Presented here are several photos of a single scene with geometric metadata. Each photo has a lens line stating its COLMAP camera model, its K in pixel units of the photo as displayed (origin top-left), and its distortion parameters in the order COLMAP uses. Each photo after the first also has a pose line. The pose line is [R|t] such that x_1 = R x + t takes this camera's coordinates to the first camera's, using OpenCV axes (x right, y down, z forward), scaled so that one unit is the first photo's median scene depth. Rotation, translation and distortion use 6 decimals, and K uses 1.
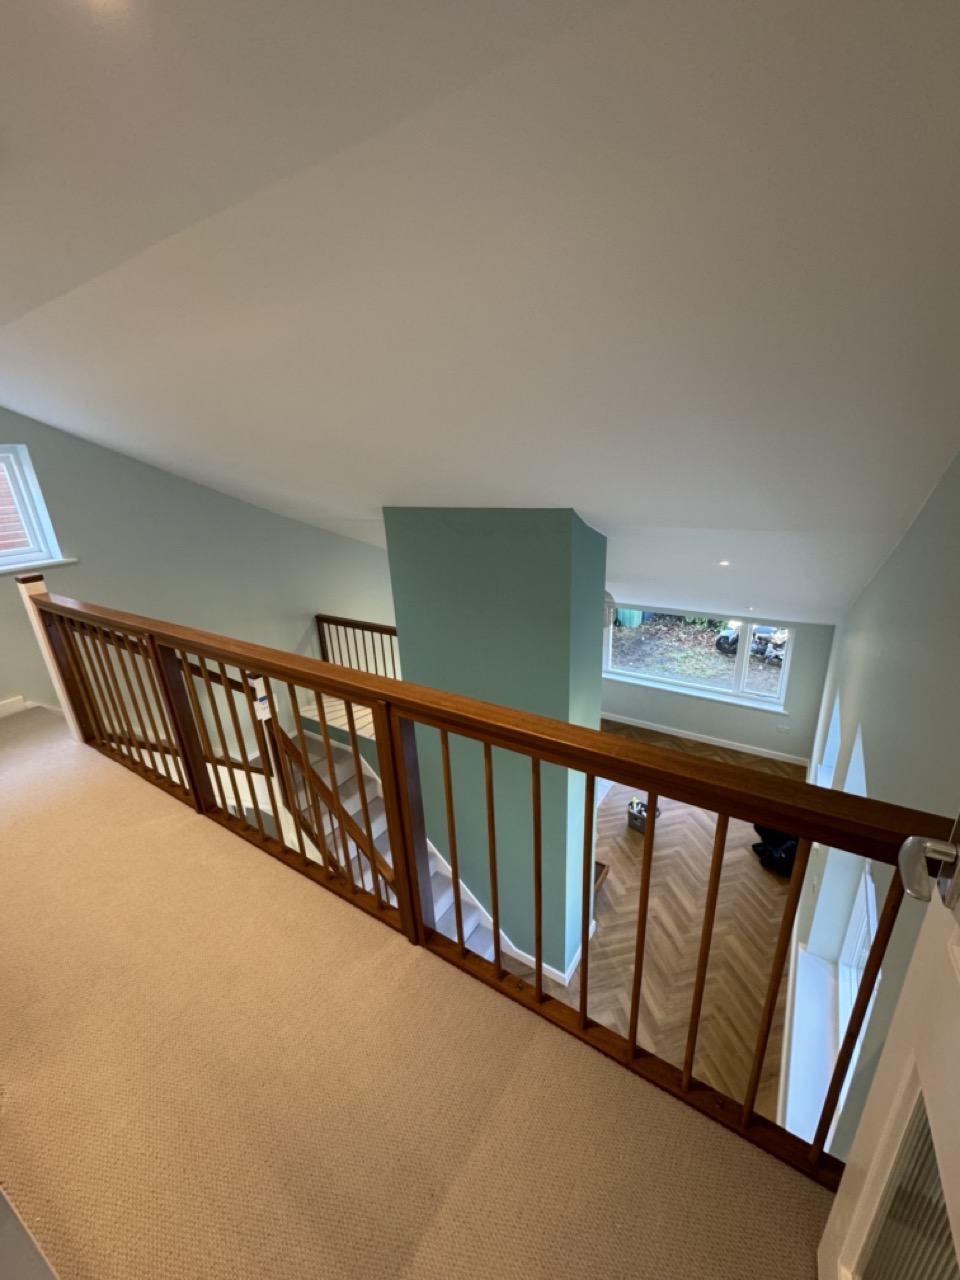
lens RADIAL K [[505.2, 0, 482.0], [0, 505.2, 641.2], [0, 0, 1]] dist [-0.001770, 0.000454]
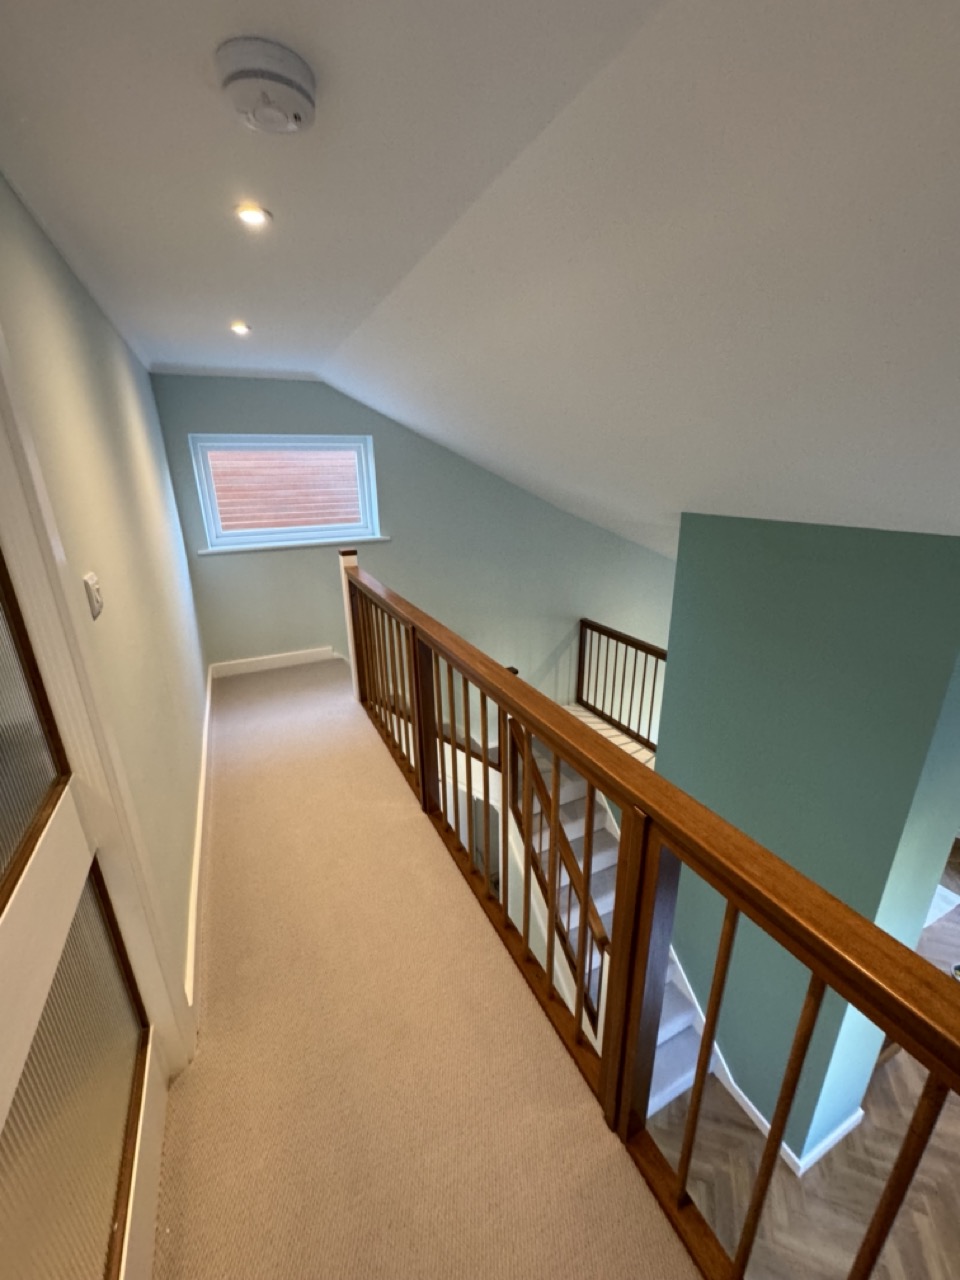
lens RADIAL K [[505.2, 0, 480.1], [0, 505.2, 640.4], [0, 0, 1]] dist [-0.001770, 0.000454]
pose [[0.854315, 0.199034, -0.480138, -0.046322], [-0.197783, 0.978767, 0.053816, -0.043186], [0.480654, 0.048988, 0.875541, 0.134685]]
